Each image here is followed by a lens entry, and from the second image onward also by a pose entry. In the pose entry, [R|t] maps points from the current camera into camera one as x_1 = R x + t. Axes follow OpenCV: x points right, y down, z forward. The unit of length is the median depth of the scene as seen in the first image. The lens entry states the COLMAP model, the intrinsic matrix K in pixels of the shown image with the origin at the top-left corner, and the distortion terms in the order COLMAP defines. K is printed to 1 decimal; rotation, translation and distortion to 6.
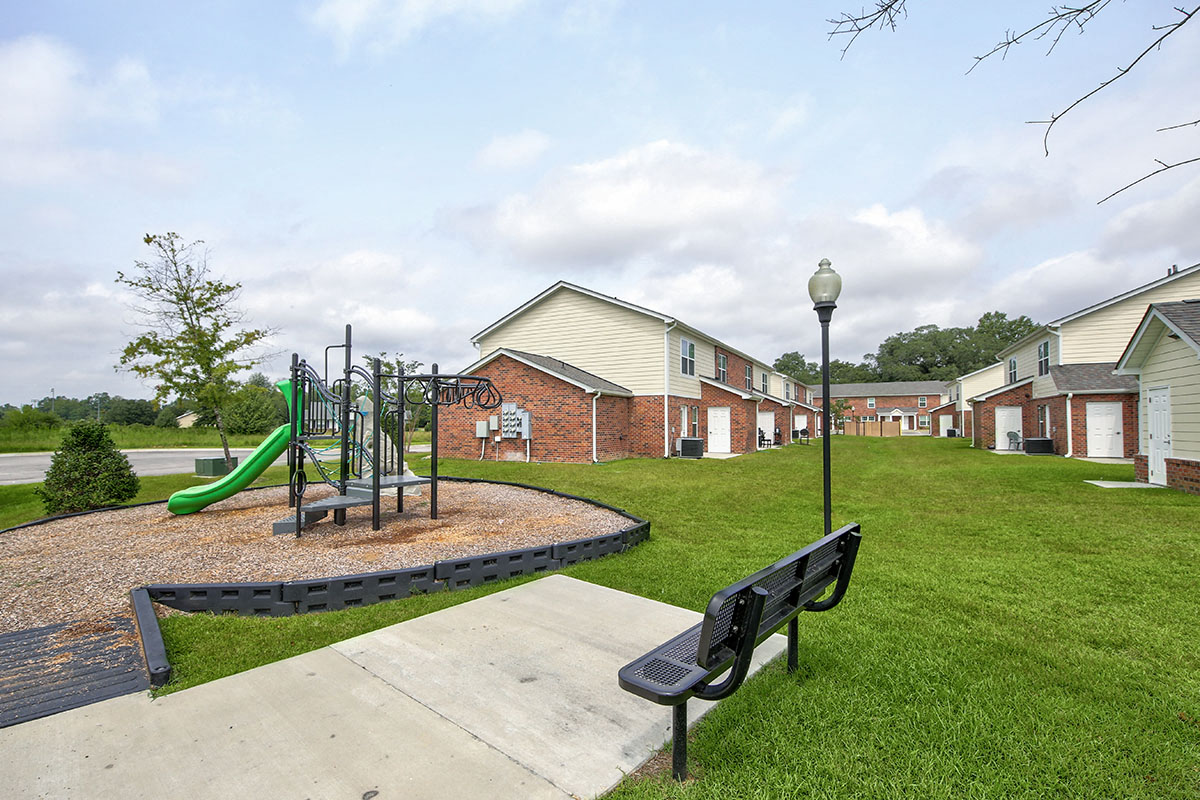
lens RADIAL K [[524.3, 0, 600.0], [0, 524.3, 400.0], [0, 0, 1]] dist [-0.000284, -0.000139]
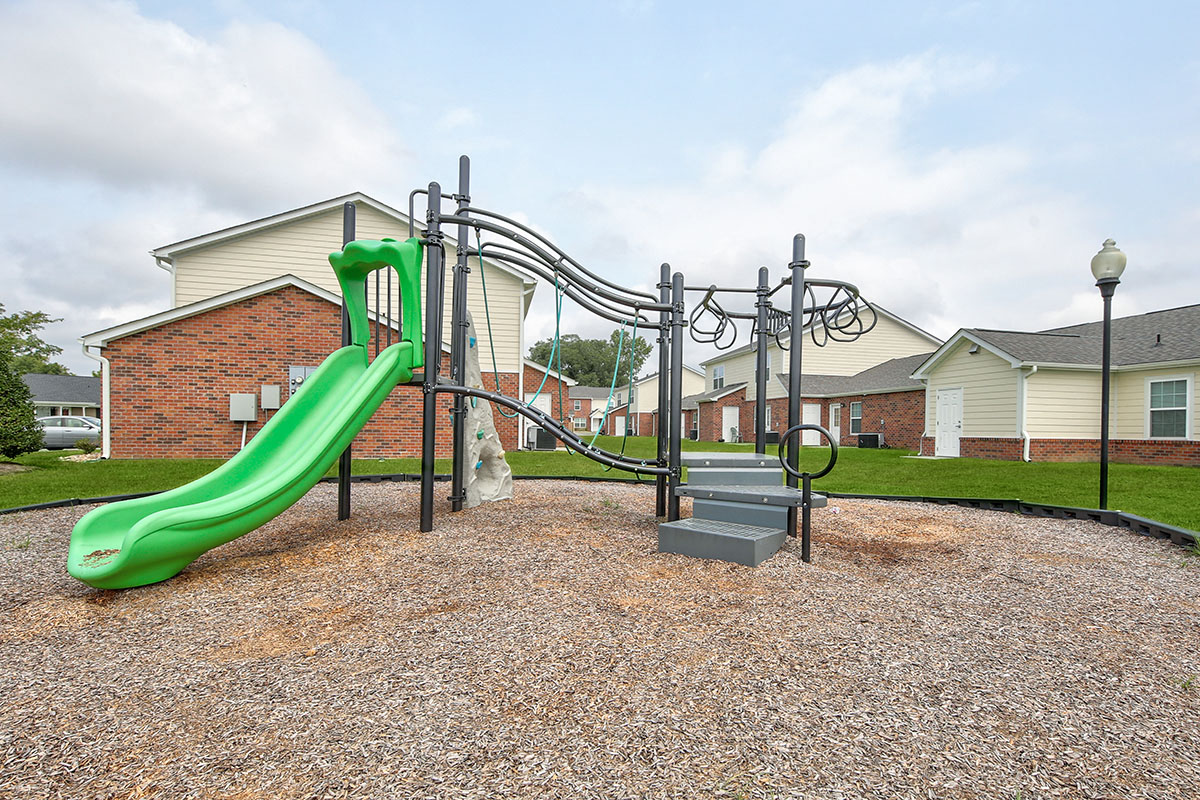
lens RADIAL K [[578.9, 0, 600.7], [0, 578.9, 426.8], [0, 0, 1]] dist [0.001969, 0.000262]
pose [[0.740639, 0.016398, 0.671703, -0.381655], [-0.043803, 0.998754, 0.023916, 0.046739], [-0.670474, -0.047136, 0.740434, 0.256254]]
